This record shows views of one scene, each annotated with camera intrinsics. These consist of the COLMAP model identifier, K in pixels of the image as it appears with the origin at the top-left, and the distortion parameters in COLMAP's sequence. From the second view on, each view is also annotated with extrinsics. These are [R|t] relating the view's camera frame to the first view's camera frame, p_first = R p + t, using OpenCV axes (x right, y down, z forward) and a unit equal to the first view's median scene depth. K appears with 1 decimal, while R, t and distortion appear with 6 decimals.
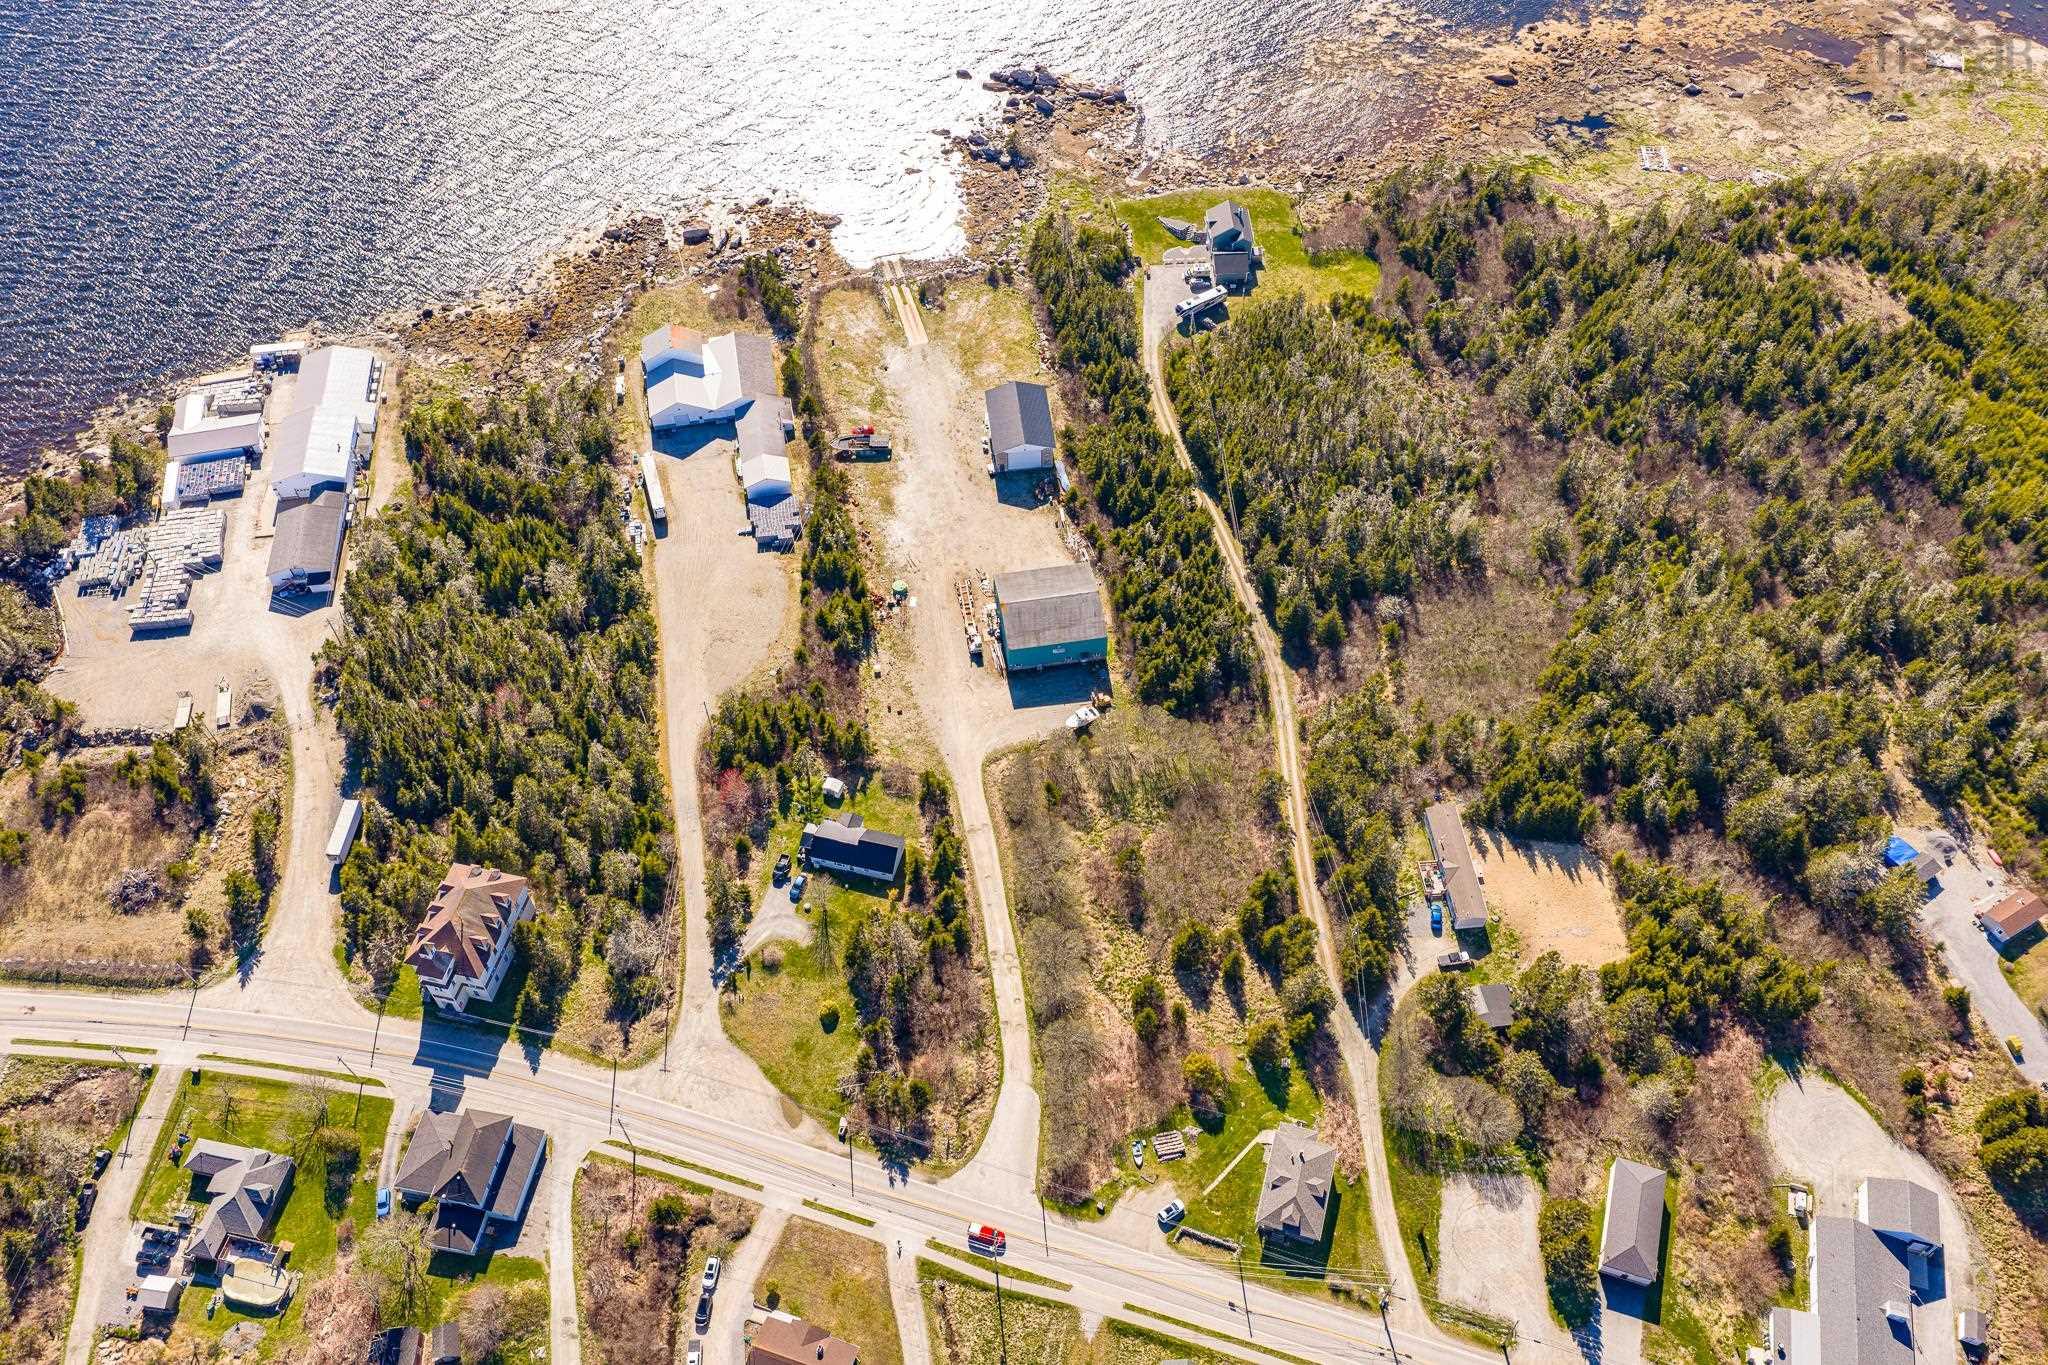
lens RADIAL K [[1692.3, 0, 1024.0], [0, 1692.3, 682.5], [0, 0, 1]] dist [0.010458, -0.002724]
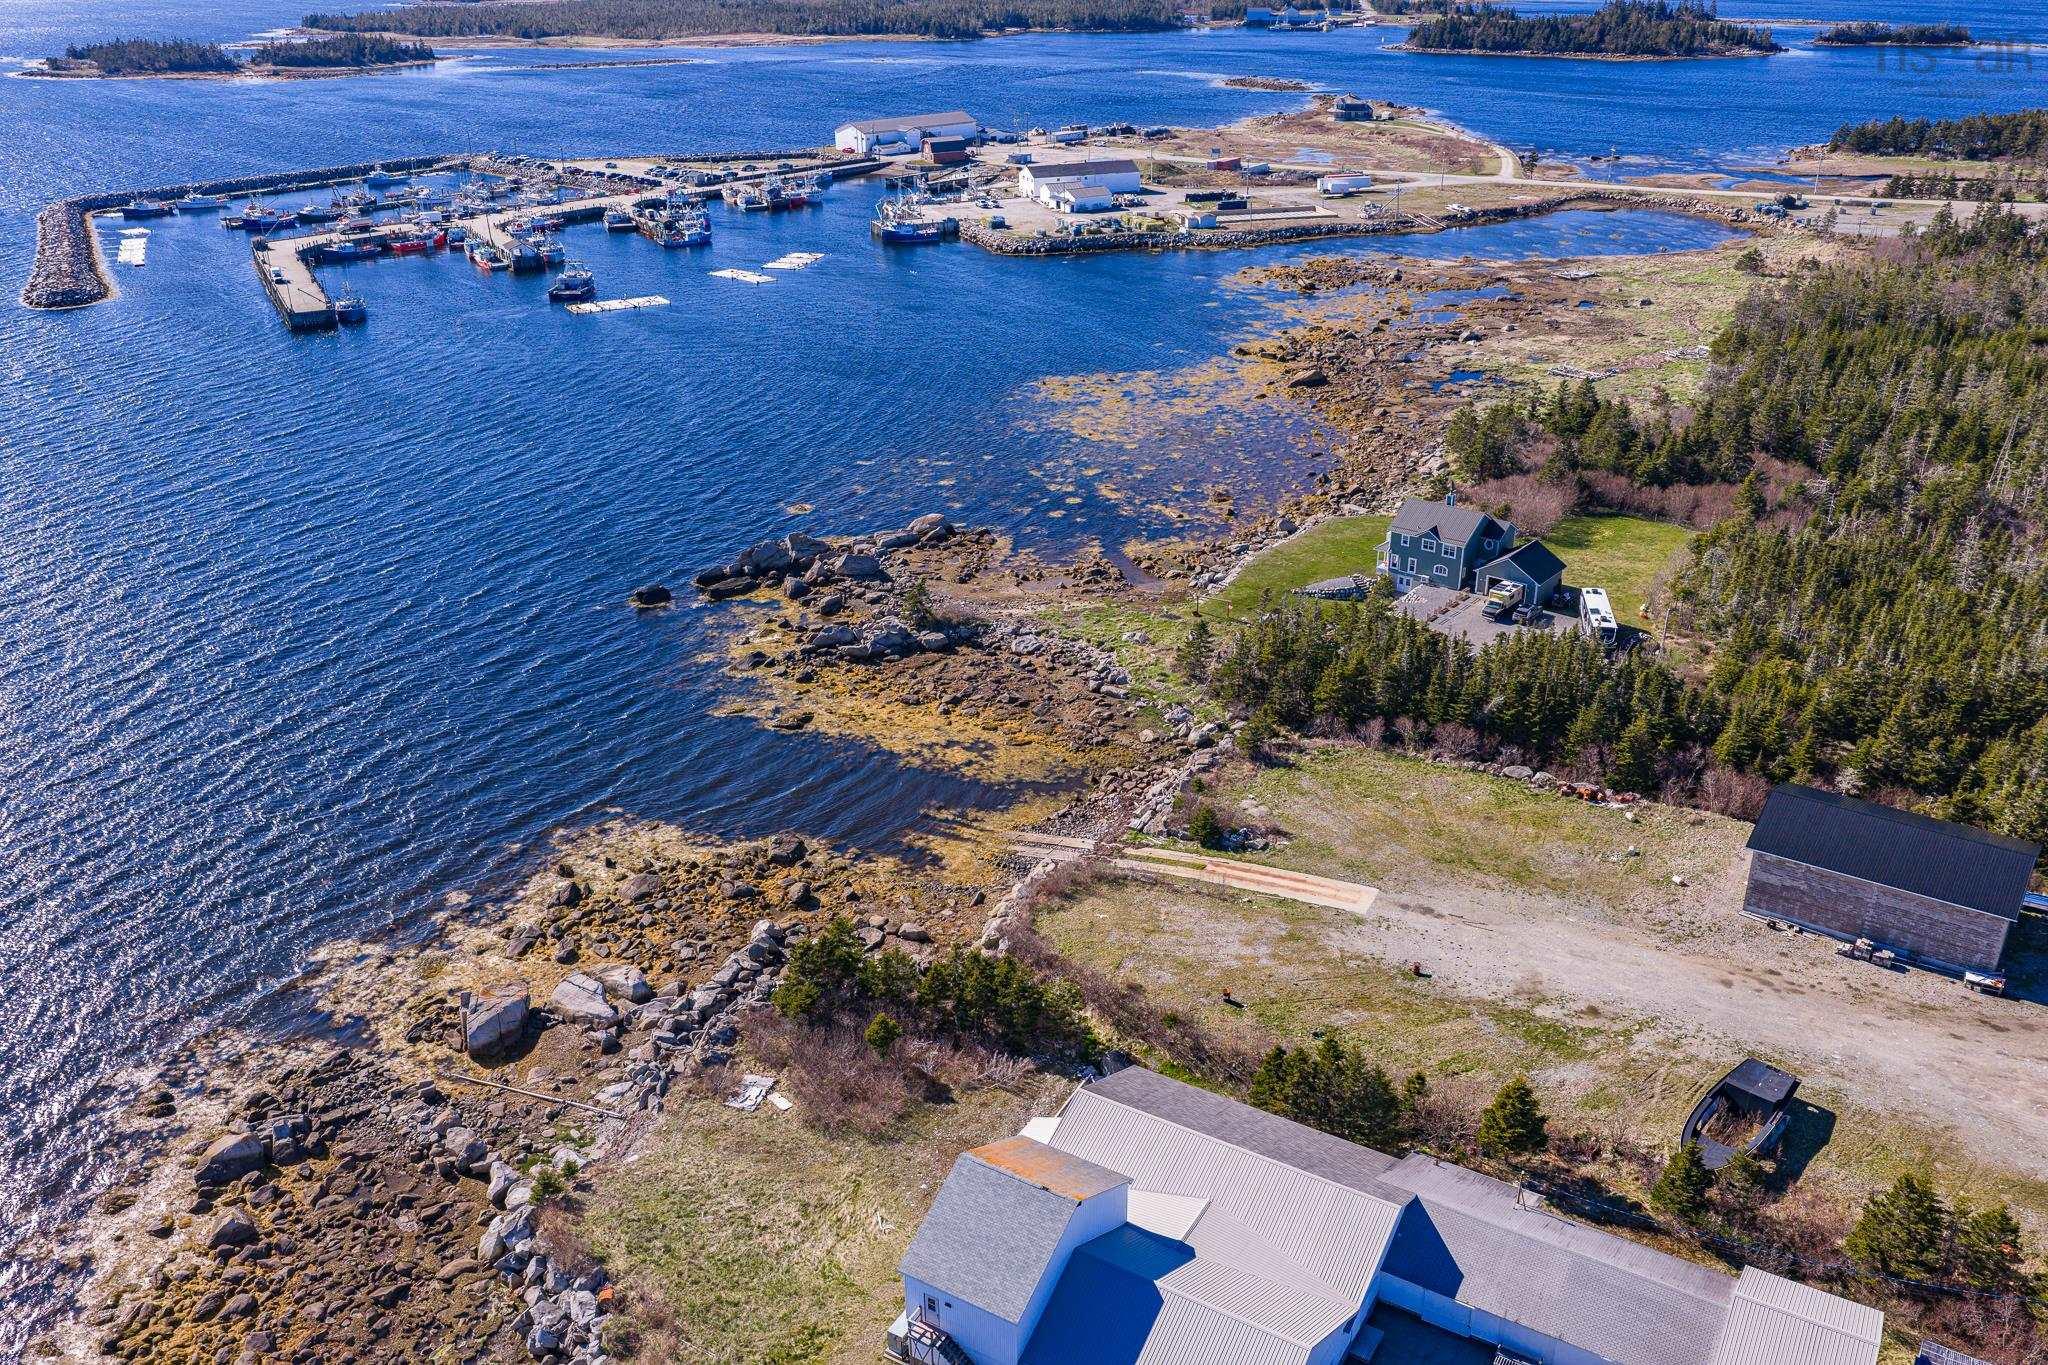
lens RADIAL K [[1692.3, 0, 1024.0], [0, 1692.3, 682.5], [0, 0, 1]] dist [0.010458, -0.002724]
pose [[0.667323, -0.303170, 0.680271, -0.455290], [0.593748, 0.767965, -0.240196, -0.251856], [-0.449604, 0.564197, 0.692487, 0.978984]]
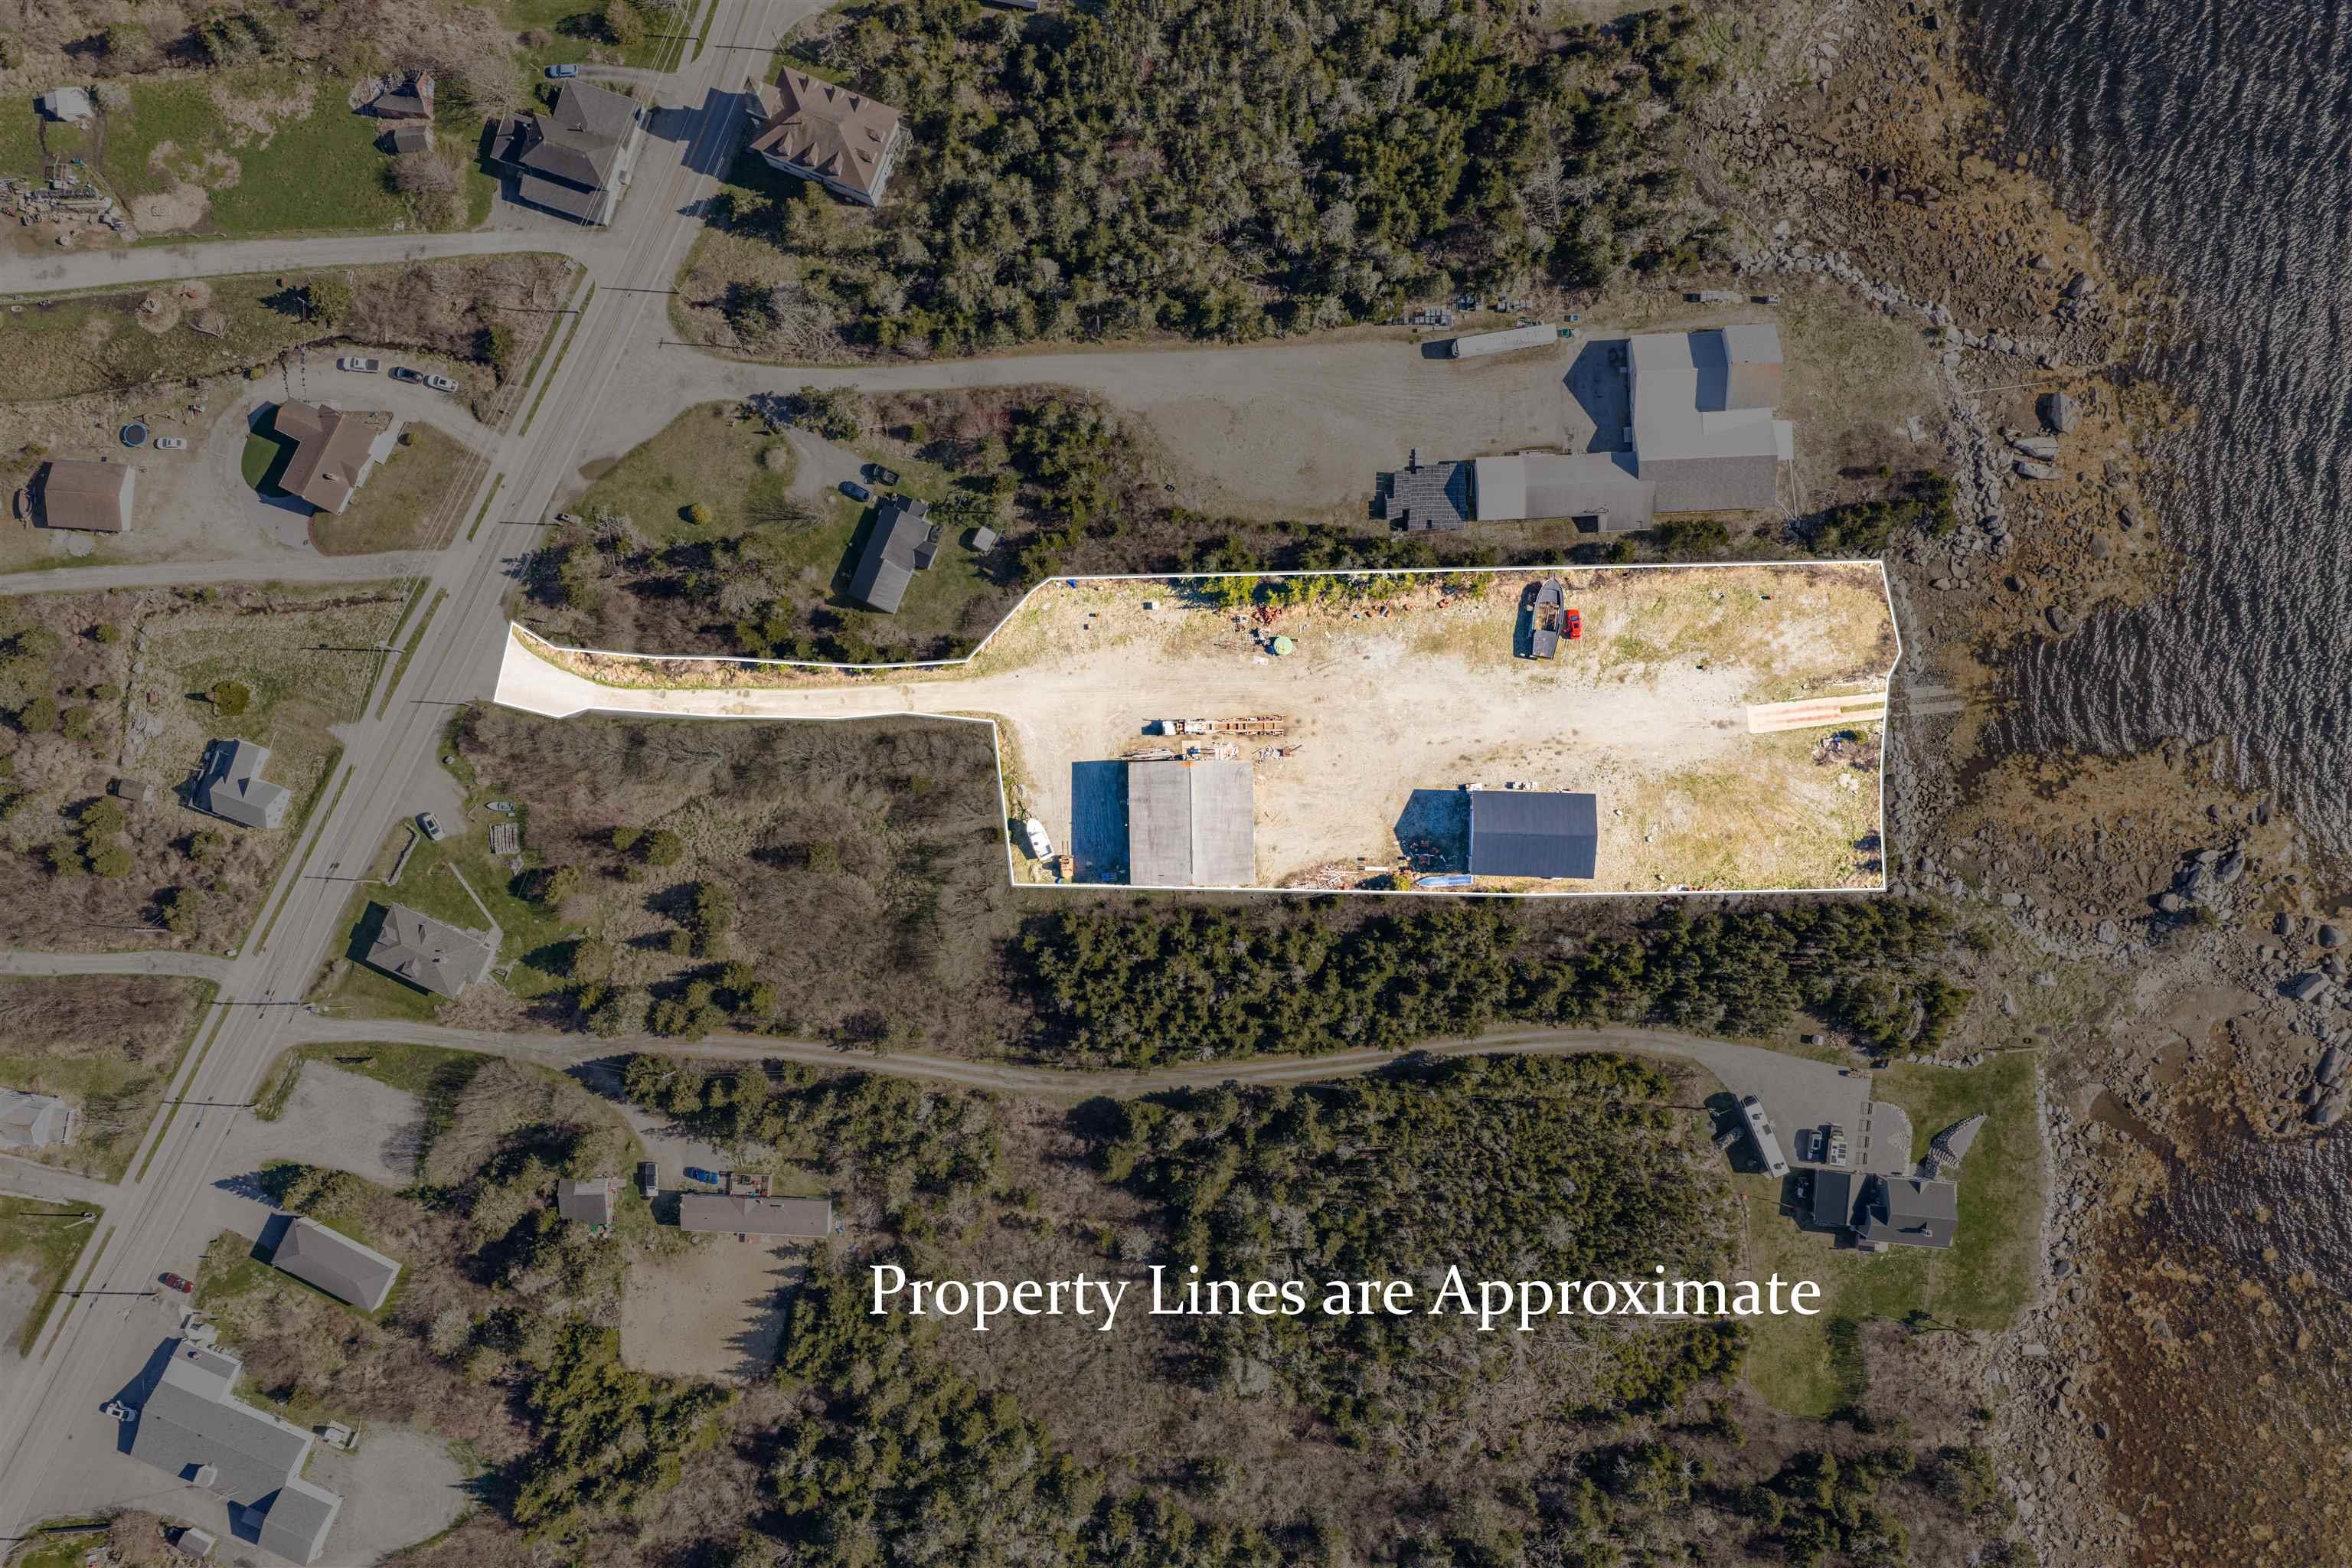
lens RADIAL K [[1943.5, 0, 1176.0], [0, 1943.5, 784.0], [0, 0, 1]] dist [0.010458, -0.002724]
pose [[-0.142434, 0.989759, -0.009483, 0.007086], [-0.784162, -0.106990, 0.611263, -0.662153], [0.603988, 0.094501, 0.791371, 0.292946]]
